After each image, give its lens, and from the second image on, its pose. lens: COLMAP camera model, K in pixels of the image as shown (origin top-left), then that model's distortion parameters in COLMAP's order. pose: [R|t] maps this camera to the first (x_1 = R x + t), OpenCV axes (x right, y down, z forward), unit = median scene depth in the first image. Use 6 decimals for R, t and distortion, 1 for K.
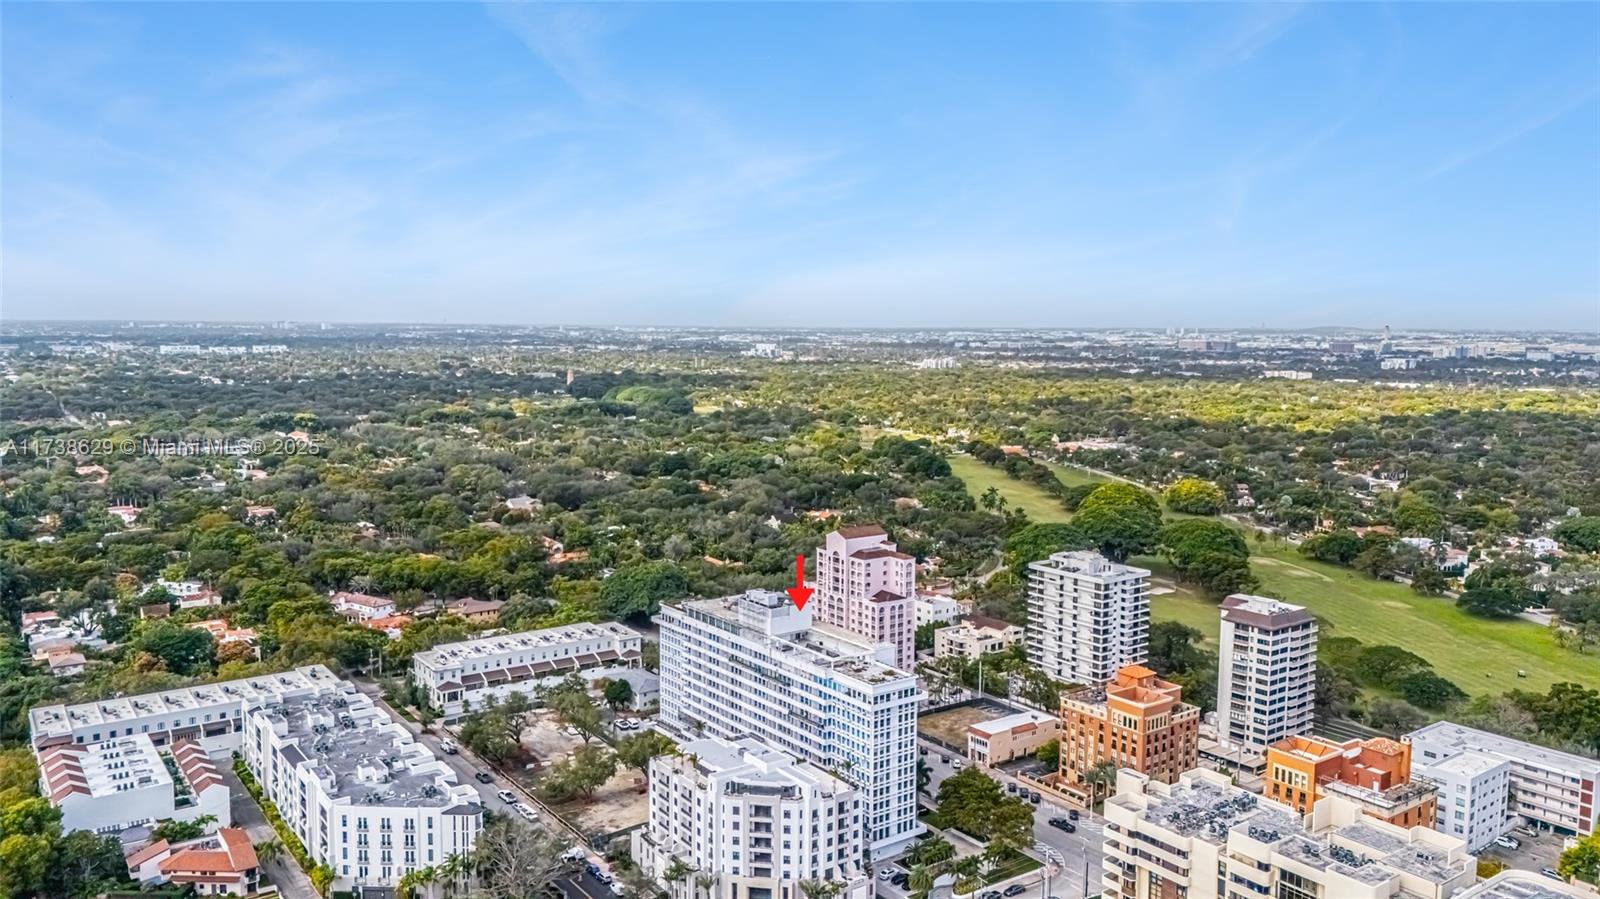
lens RADIAL K [[1190.4, 0, 800.0], [0, 1190.4, 449.5], [0, 0, 1]] dist [0.100546, -0.132944]
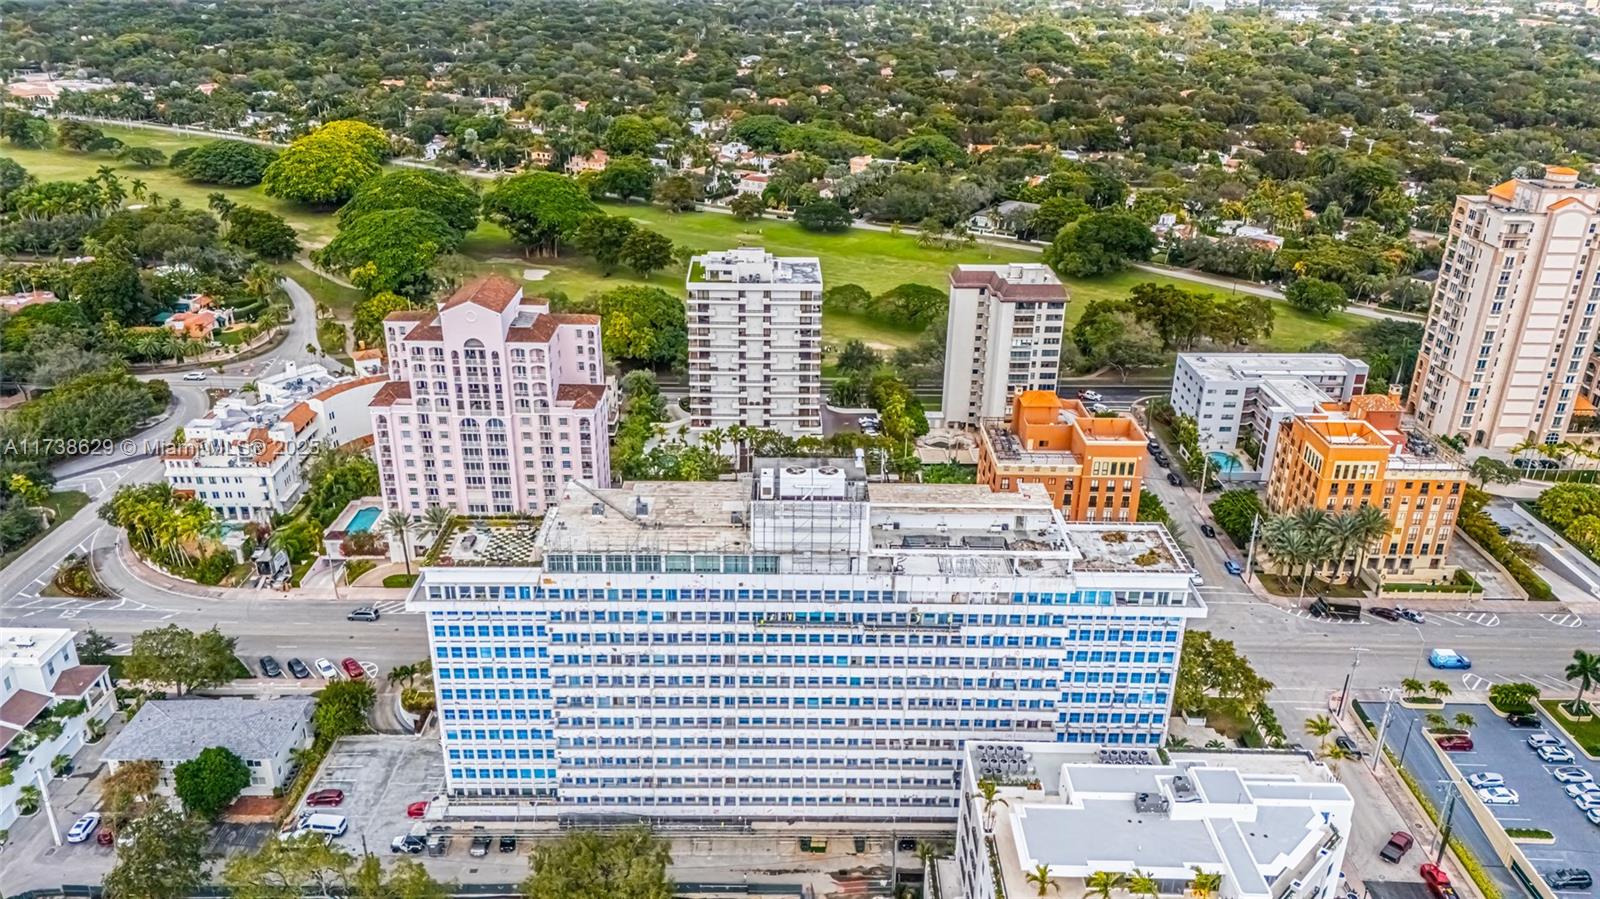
lens RADIAL K [[1190.4, 0, 800.0], [0, 1190.4, 449.5], [0, 0, 1]] dist [0.100546, -0.132944]
pose [[0.579492, -0.321718, 0.748790, -0.349833], [0.073297, 0.935636, 0.345272, -0.049690], [-0.811675, -0.145198, 0.565775, 0.655351]]
